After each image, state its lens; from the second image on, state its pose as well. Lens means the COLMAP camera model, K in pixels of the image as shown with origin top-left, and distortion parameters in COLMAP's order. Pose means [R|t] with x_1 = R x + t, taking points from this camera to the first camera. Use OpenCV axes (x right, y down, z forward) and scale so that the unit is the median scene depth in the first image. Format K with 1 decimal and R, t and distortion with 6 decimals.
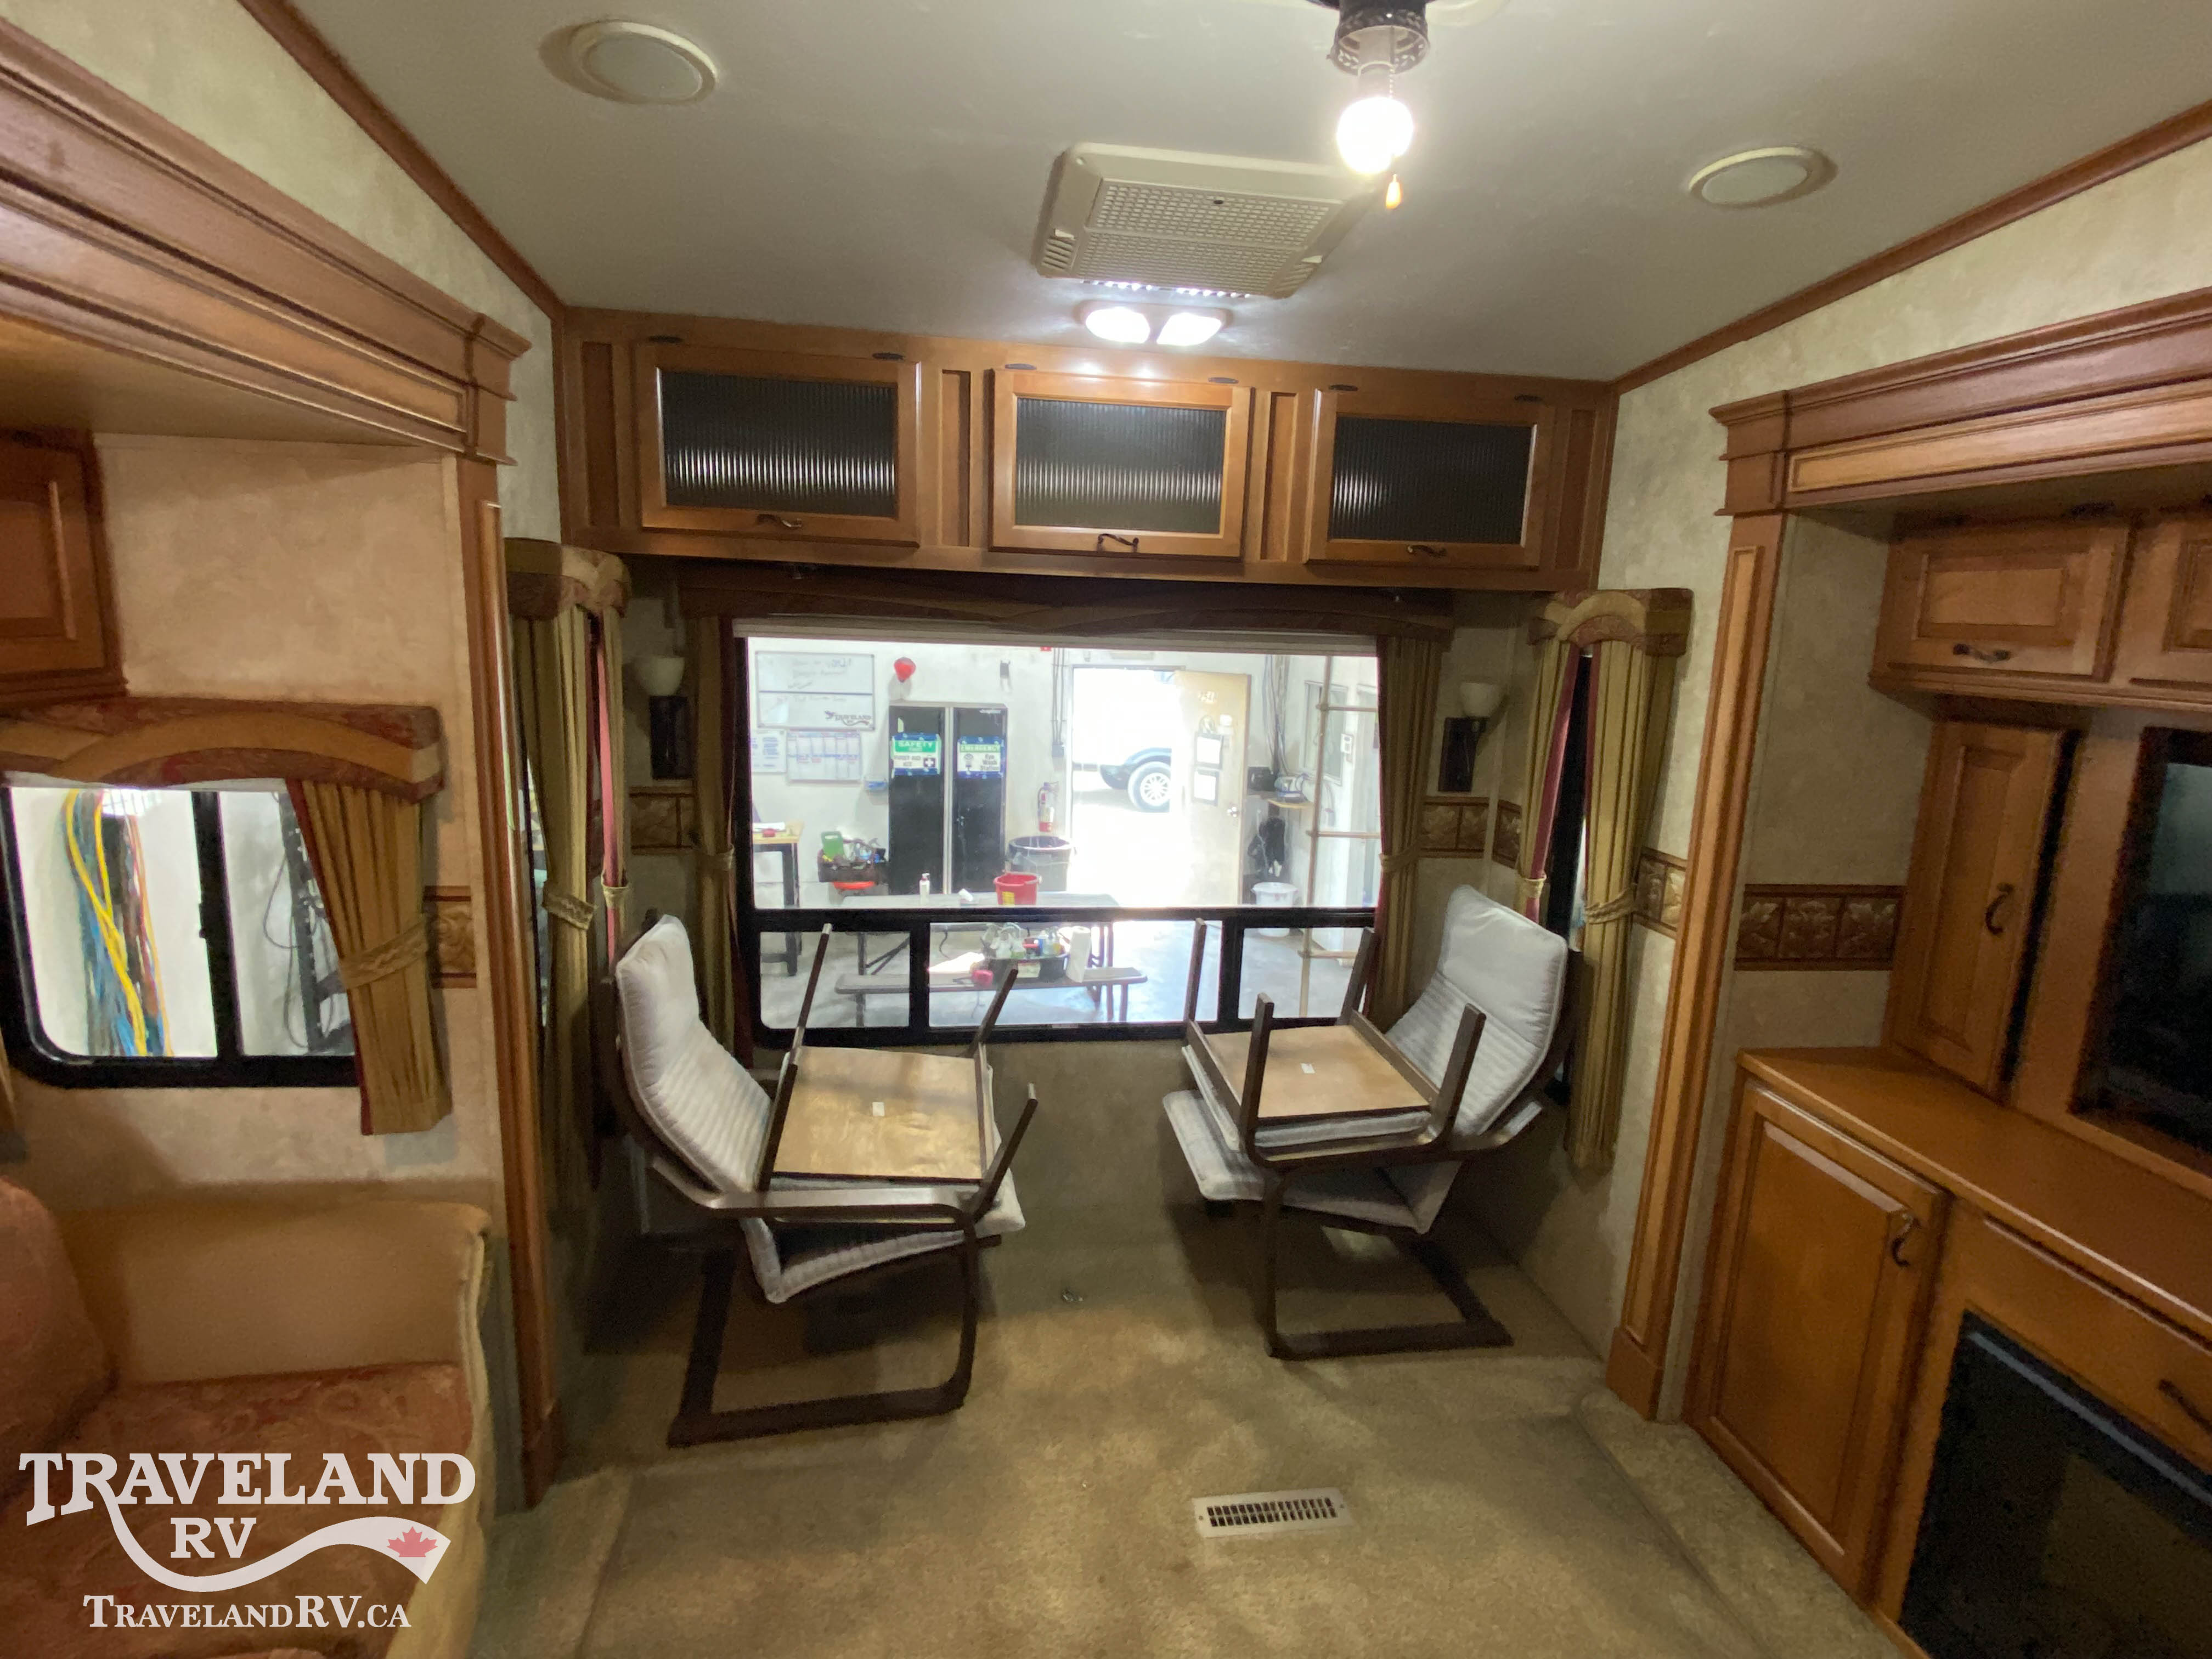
lens RADIAL K [[1105.5, 0, 1104.0], [0, 1105.5, 824.1], [0, 0, 1]] dist [0.028184, -0.028774]
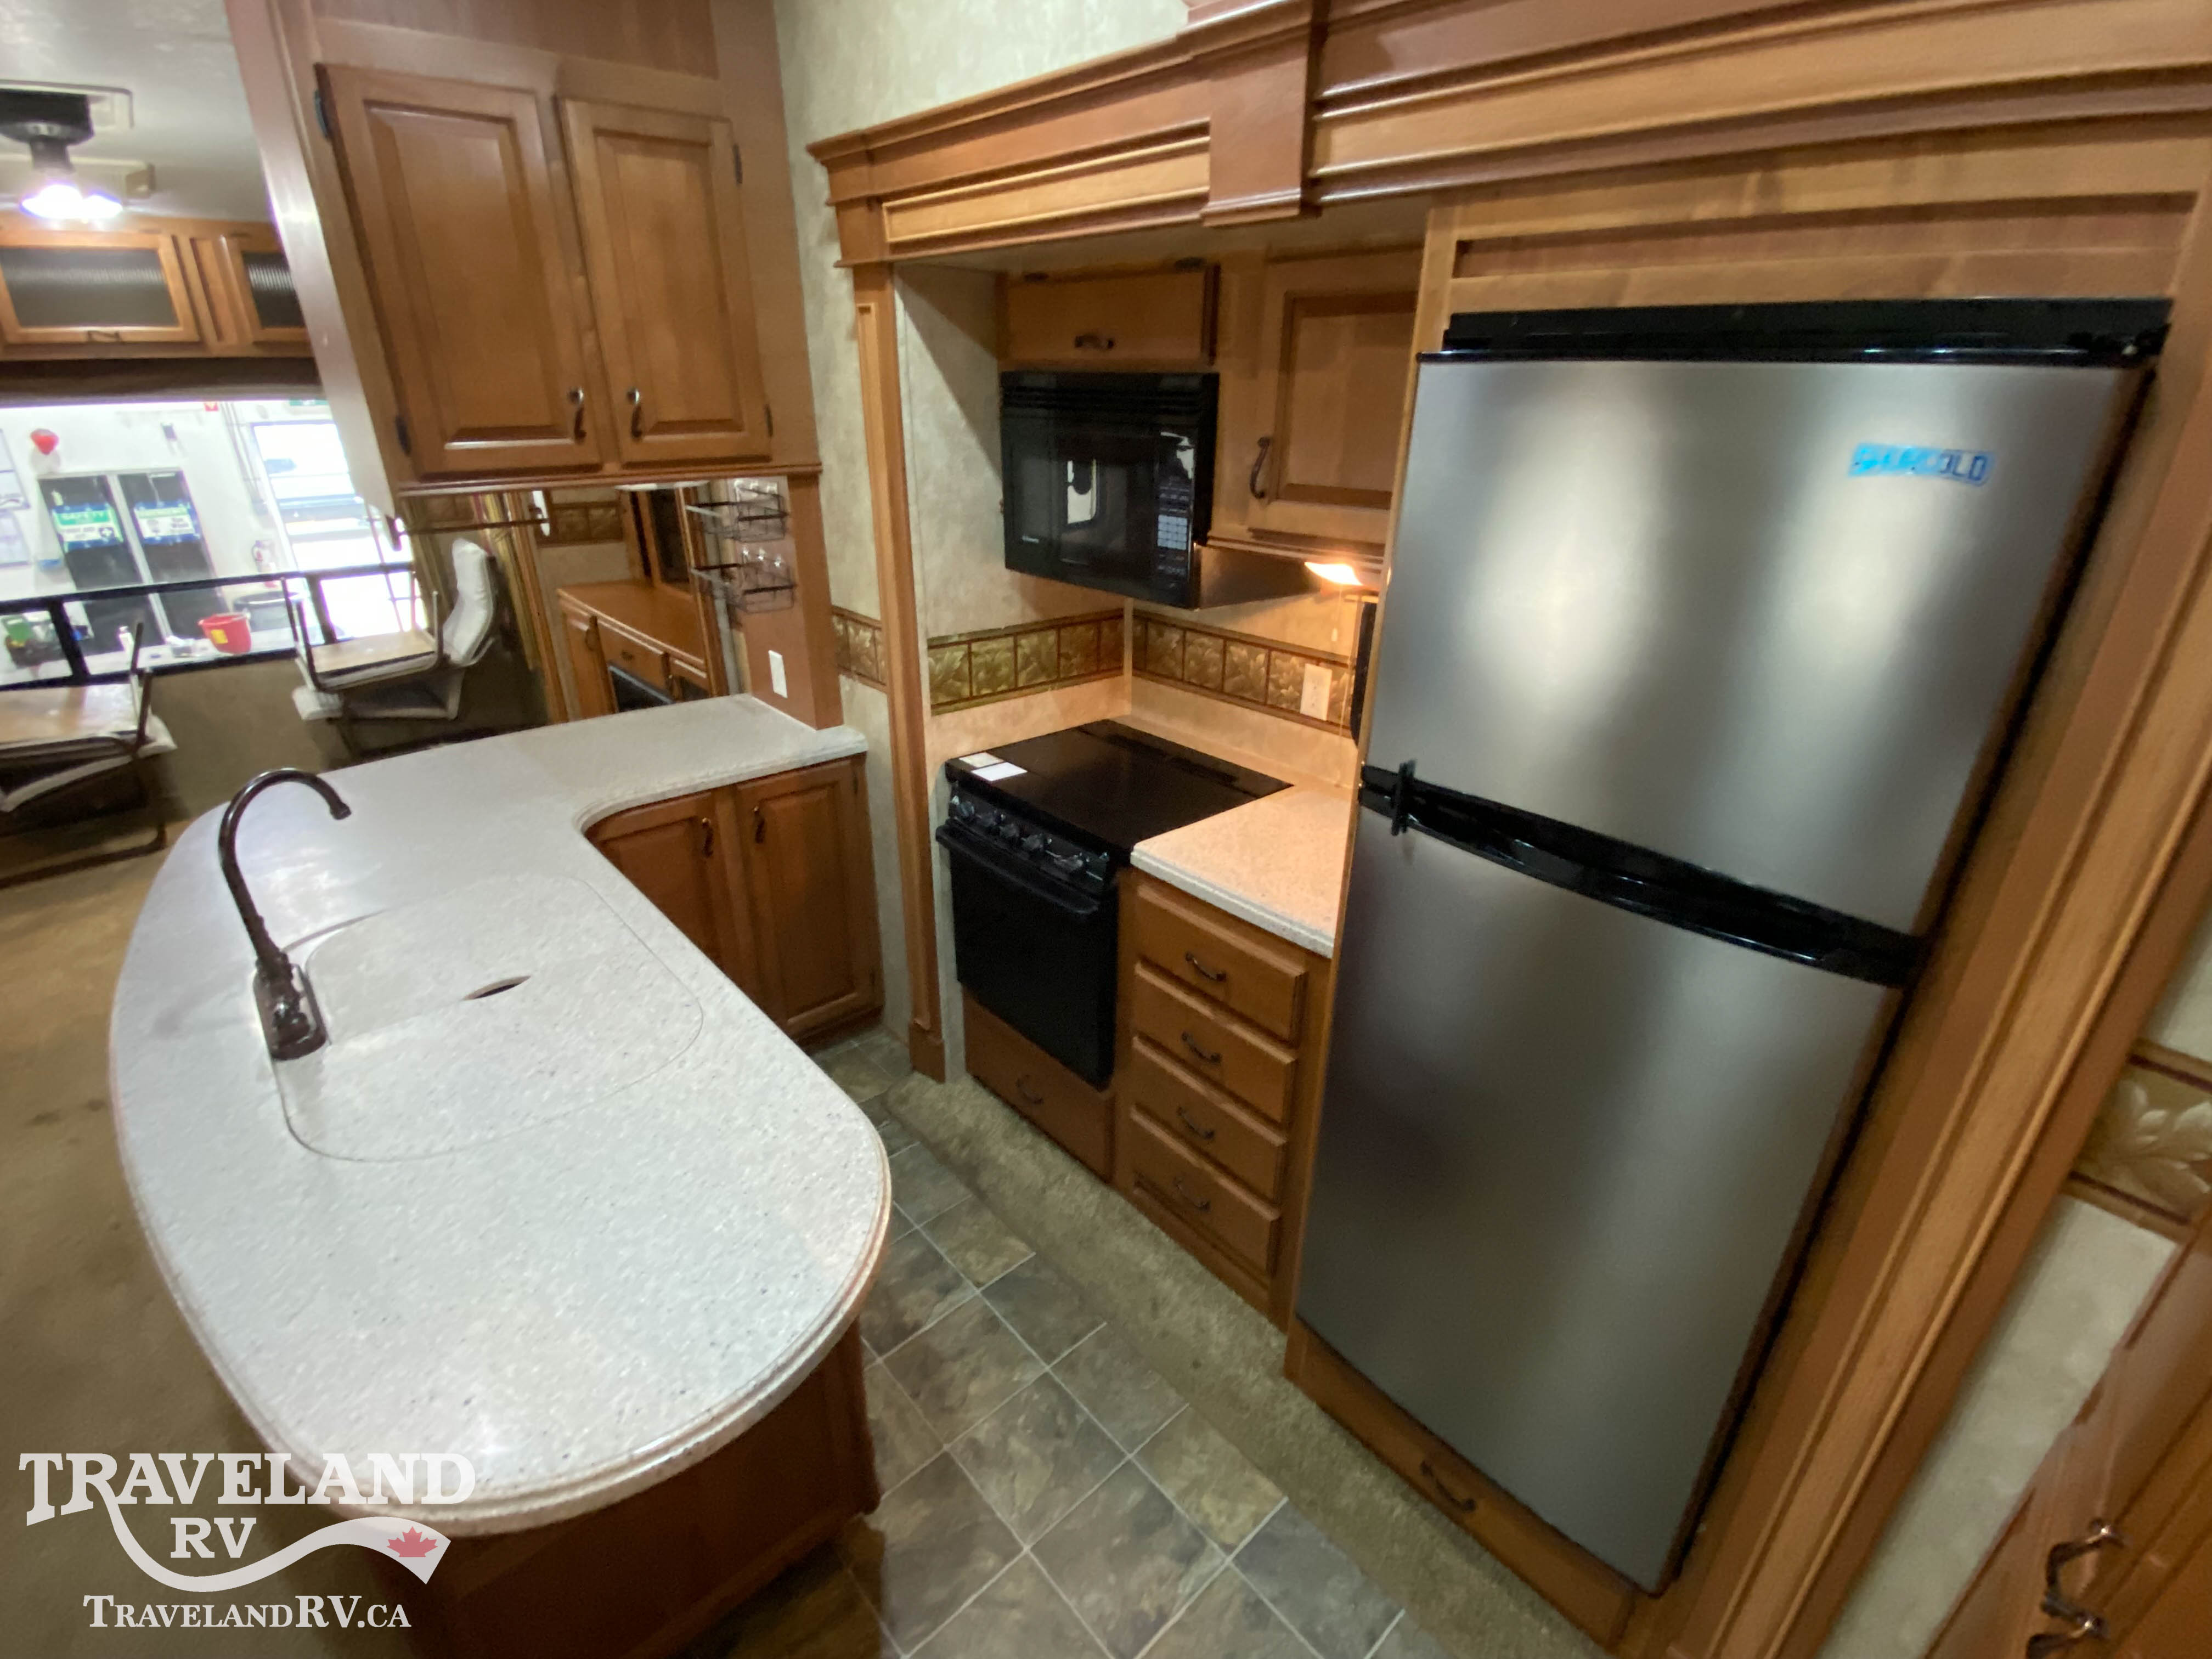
lens RADIAL K [[1030.4, 0, 1031.8], [0, 1030.4, 815.7], [0, 0, 1]] dist [0.000787, -0.000088]
pose [[0.860542, -0.251548, 0.442936, 0.334406], [0.136737, 0.951718, 0.274837, 0.180027], [-0.490685, -0.175944, 0.853389, -1.056265]]
